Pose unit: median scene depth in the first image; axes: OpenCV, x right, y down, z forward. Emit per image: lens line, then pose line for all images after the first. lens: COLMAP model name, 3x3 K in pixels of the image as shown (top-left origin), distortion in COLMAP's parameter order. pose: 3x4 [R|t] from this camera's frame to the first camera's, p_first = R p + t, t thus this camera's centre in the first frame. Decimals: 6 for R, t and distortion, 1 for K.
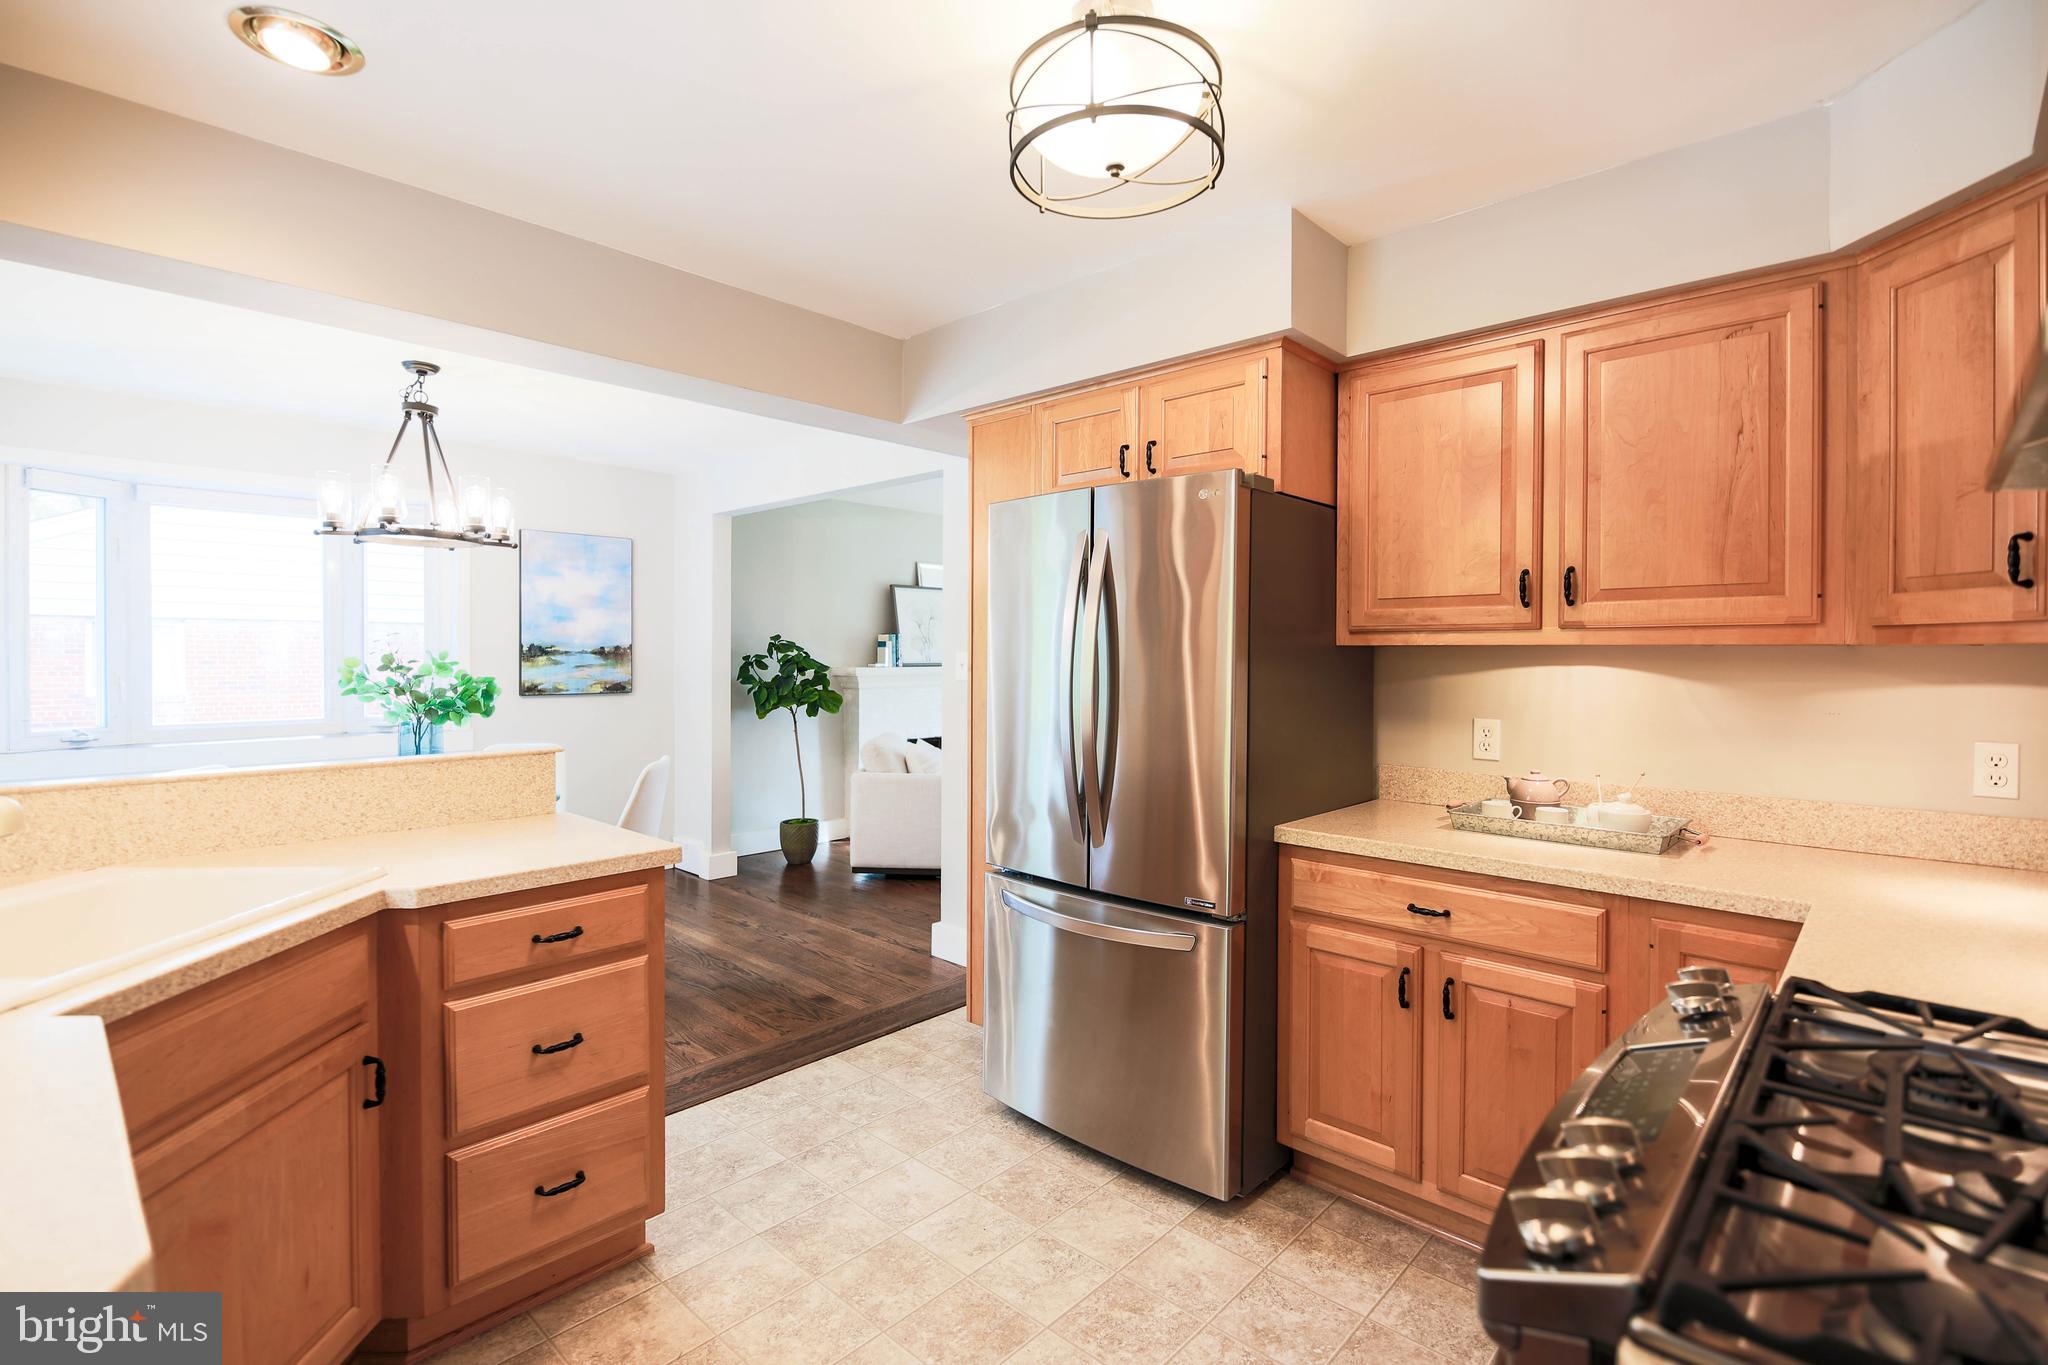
lens RADIAL K [[950.6, 0, 1037.5], [0, 950.6, 667.1], [0, 0, 1]] dist [0.002141, -0.009160]
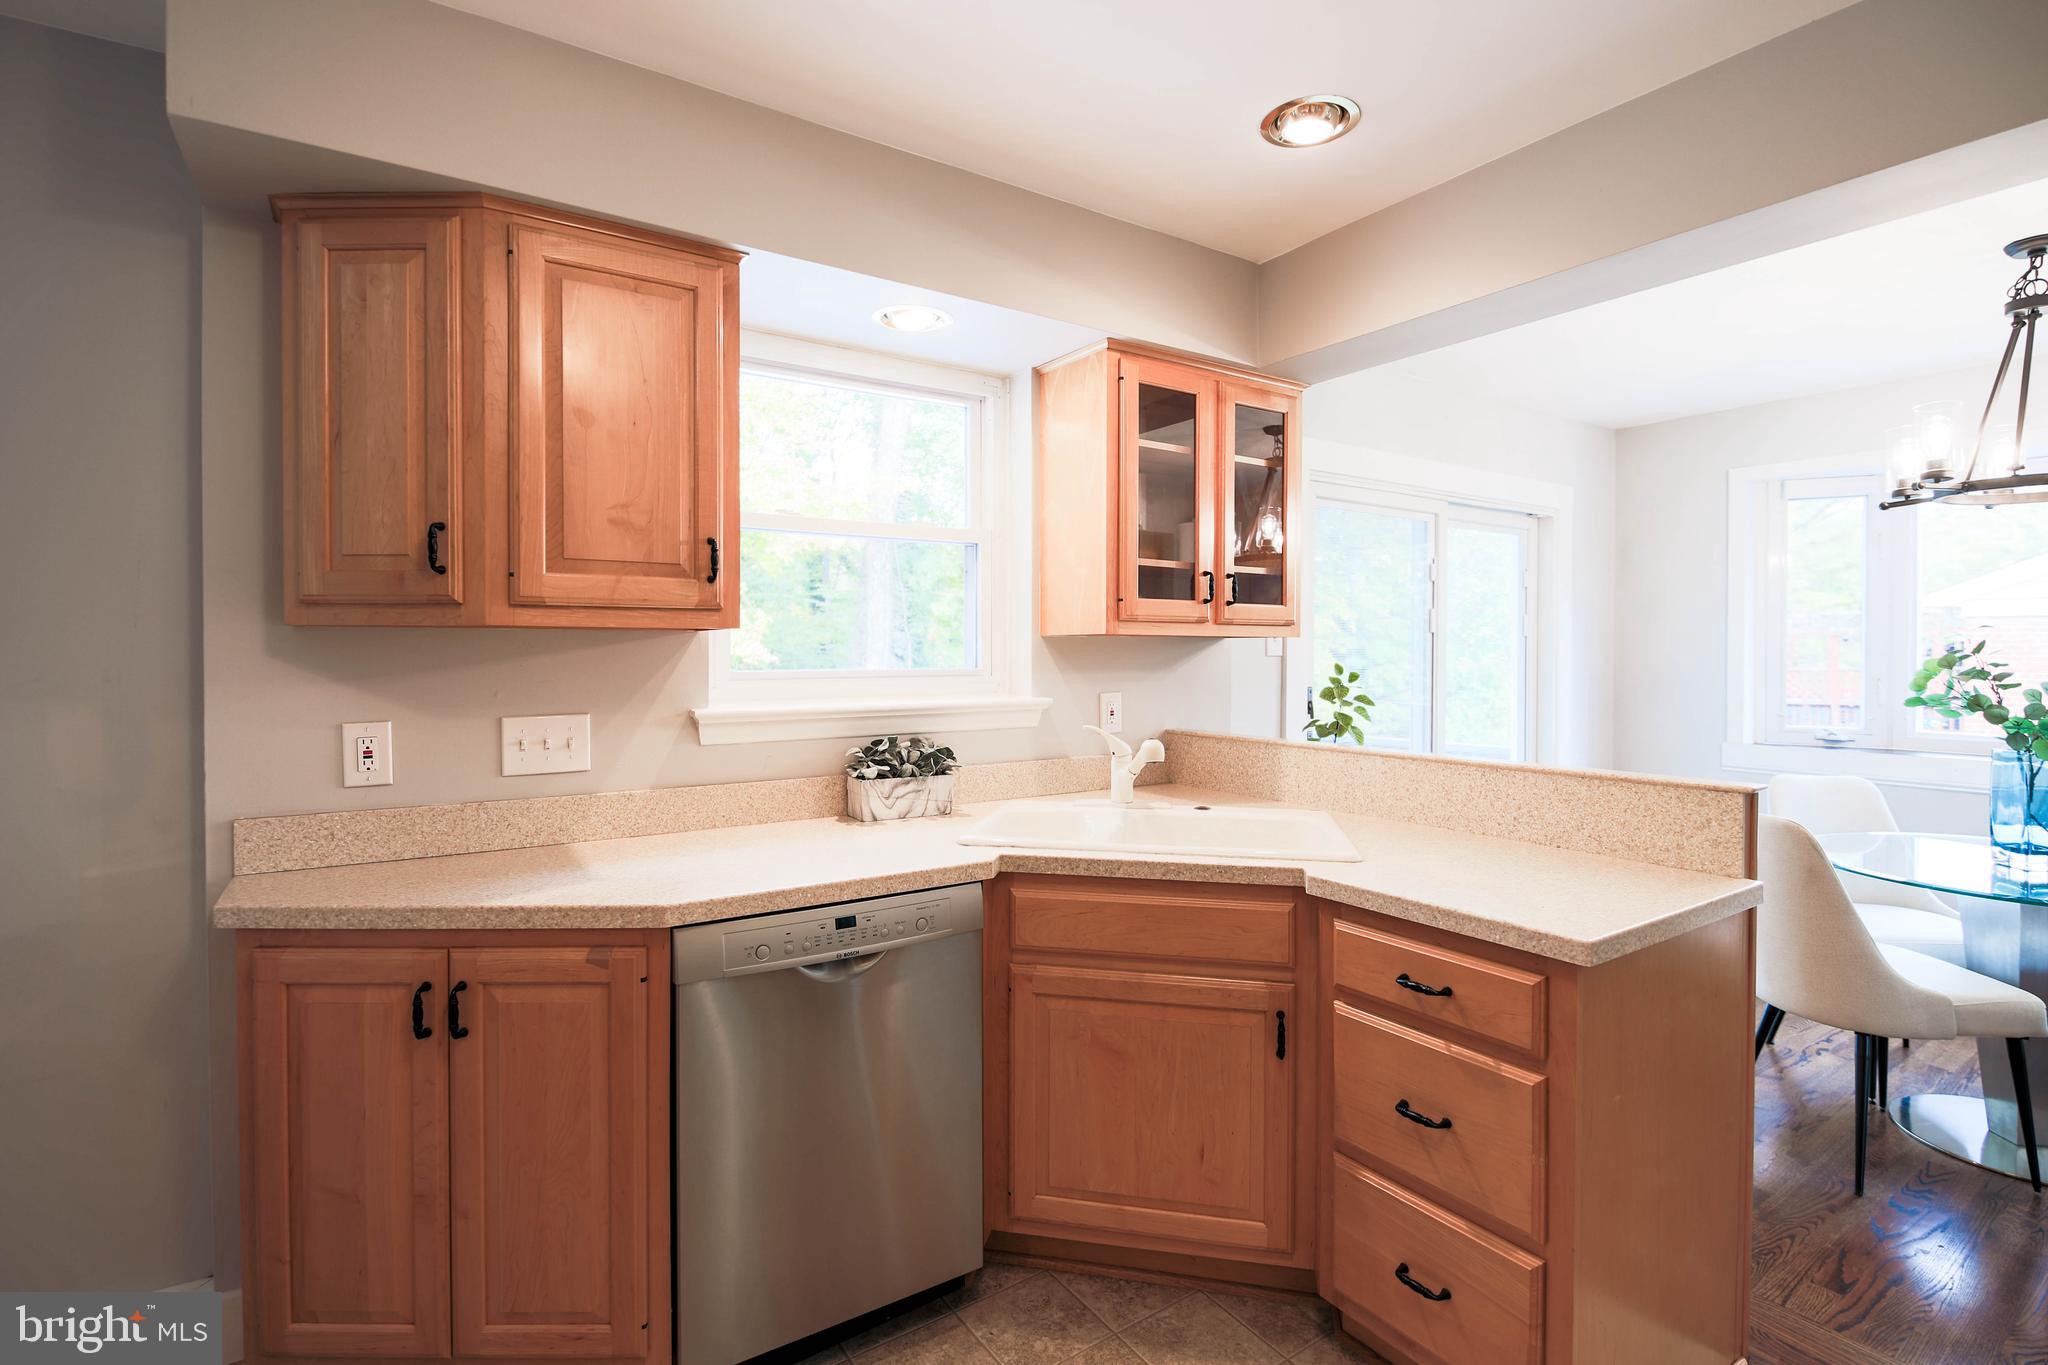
lens RADIAL K [[950.6, 0, 1010.4], [0, 950.6, 662.2], [0, 0, 1]] dist [0.002141, -0.009160]
pose [[-0.241363, 0.009045, -0.970393, 0.197913], [-0.017224, 0.999759, 0.013602, -0.004279], [0.970282, 0.019997, -0.241149, 0.420024]]
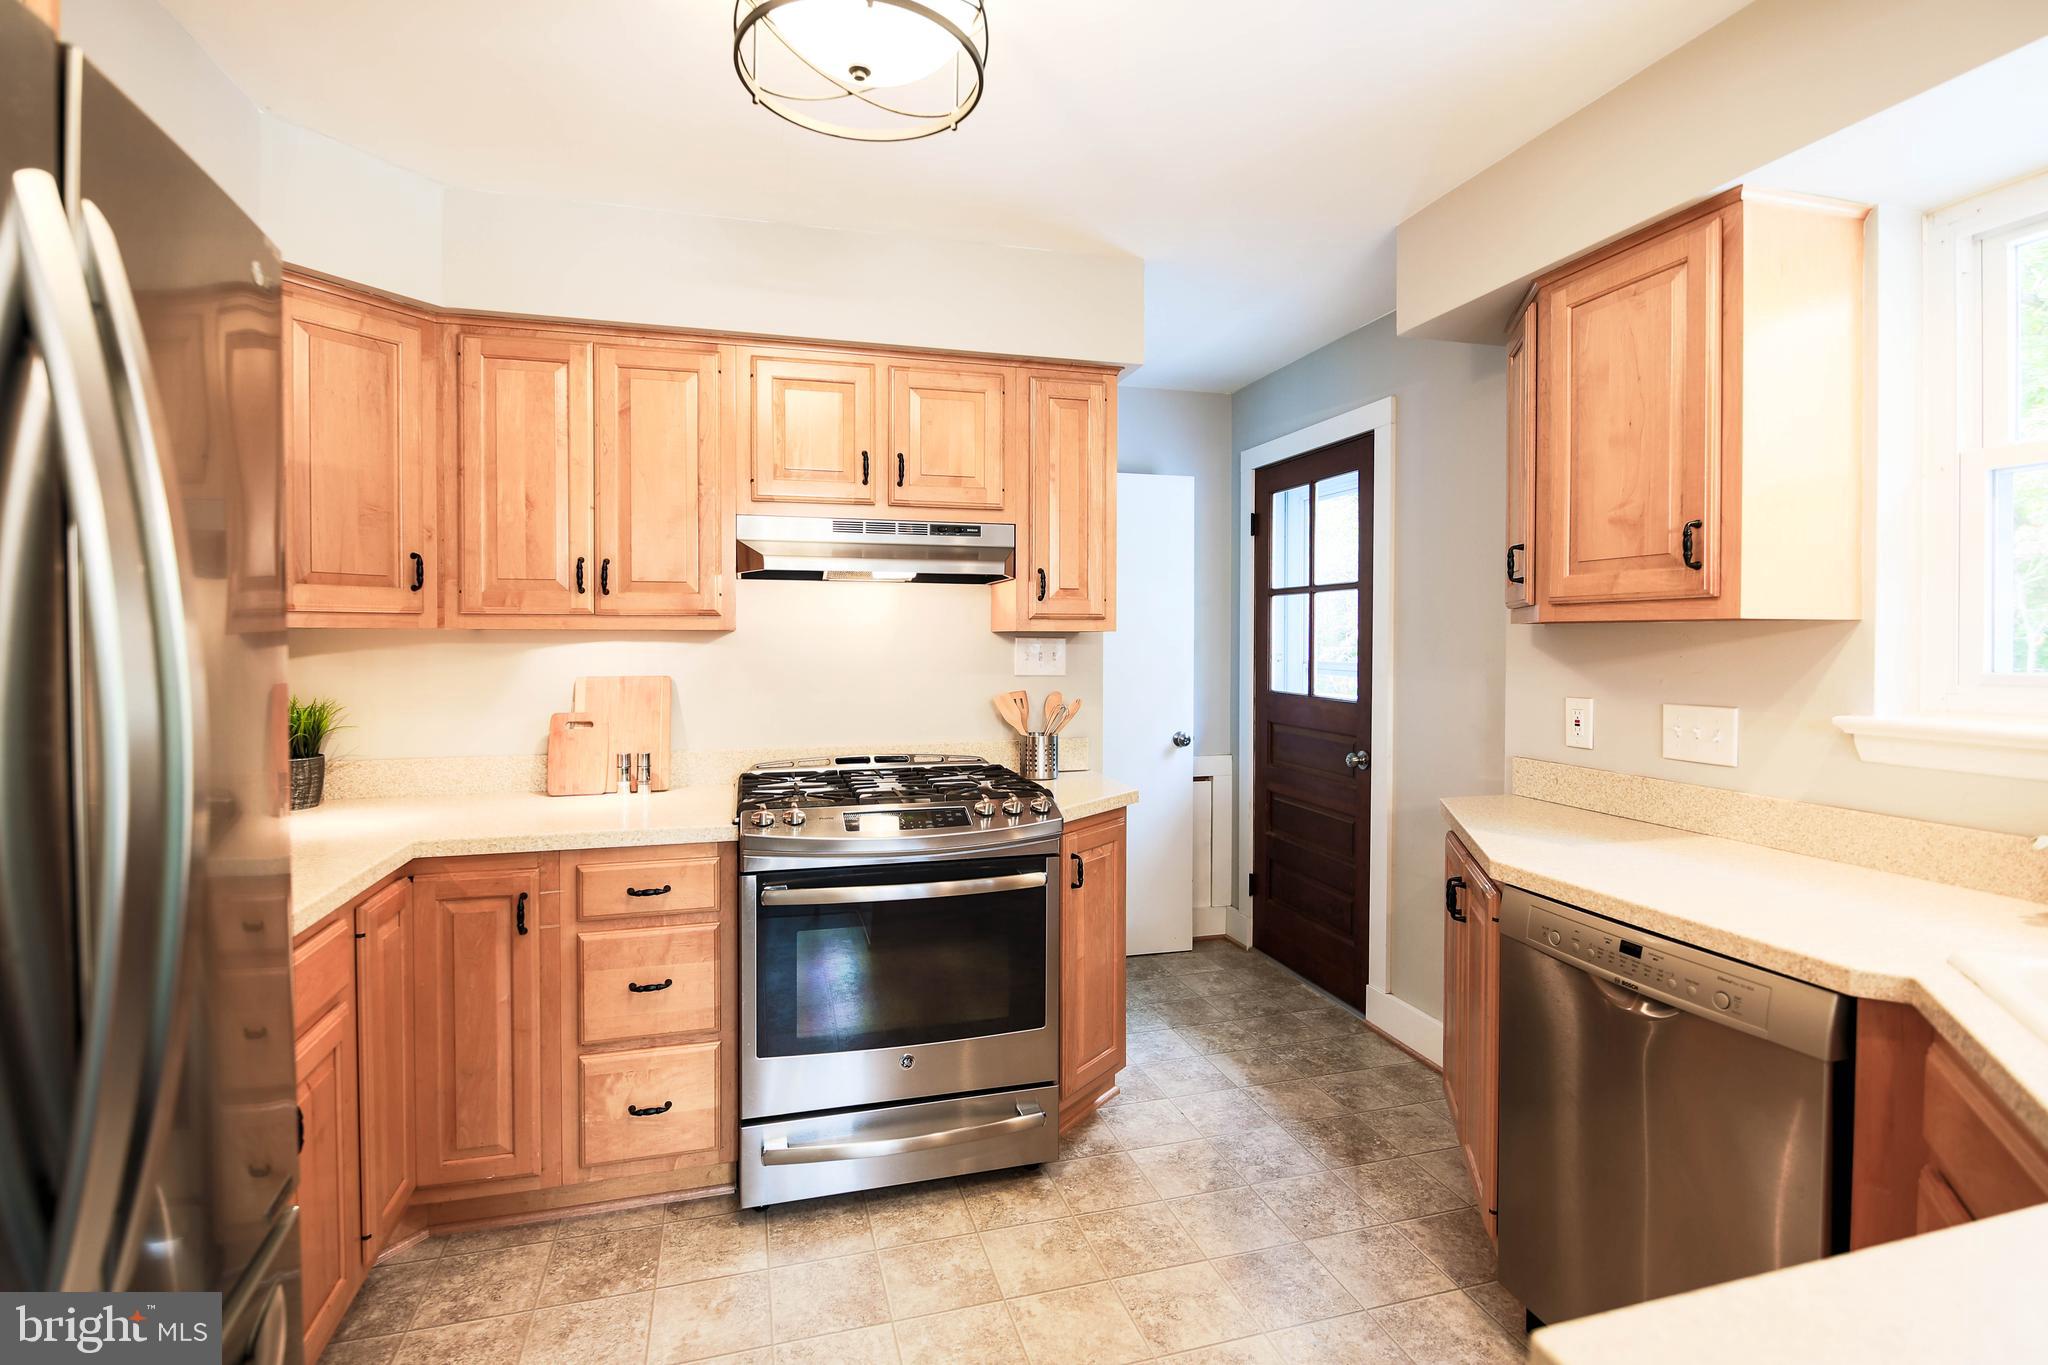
lens RADIAL K [[950.6, 0, 1019.2], [0, 950.6, 647.6], [0, 0, 1]] dist [0.002141, -0.009160]
pose [[-0.854303, -0.010032, 0.519679, -0.210542], [0.003276, 0.999690, 0.024683, -0.010944], [-0.519765, 0.022789, -0.854005, 0.712733]]
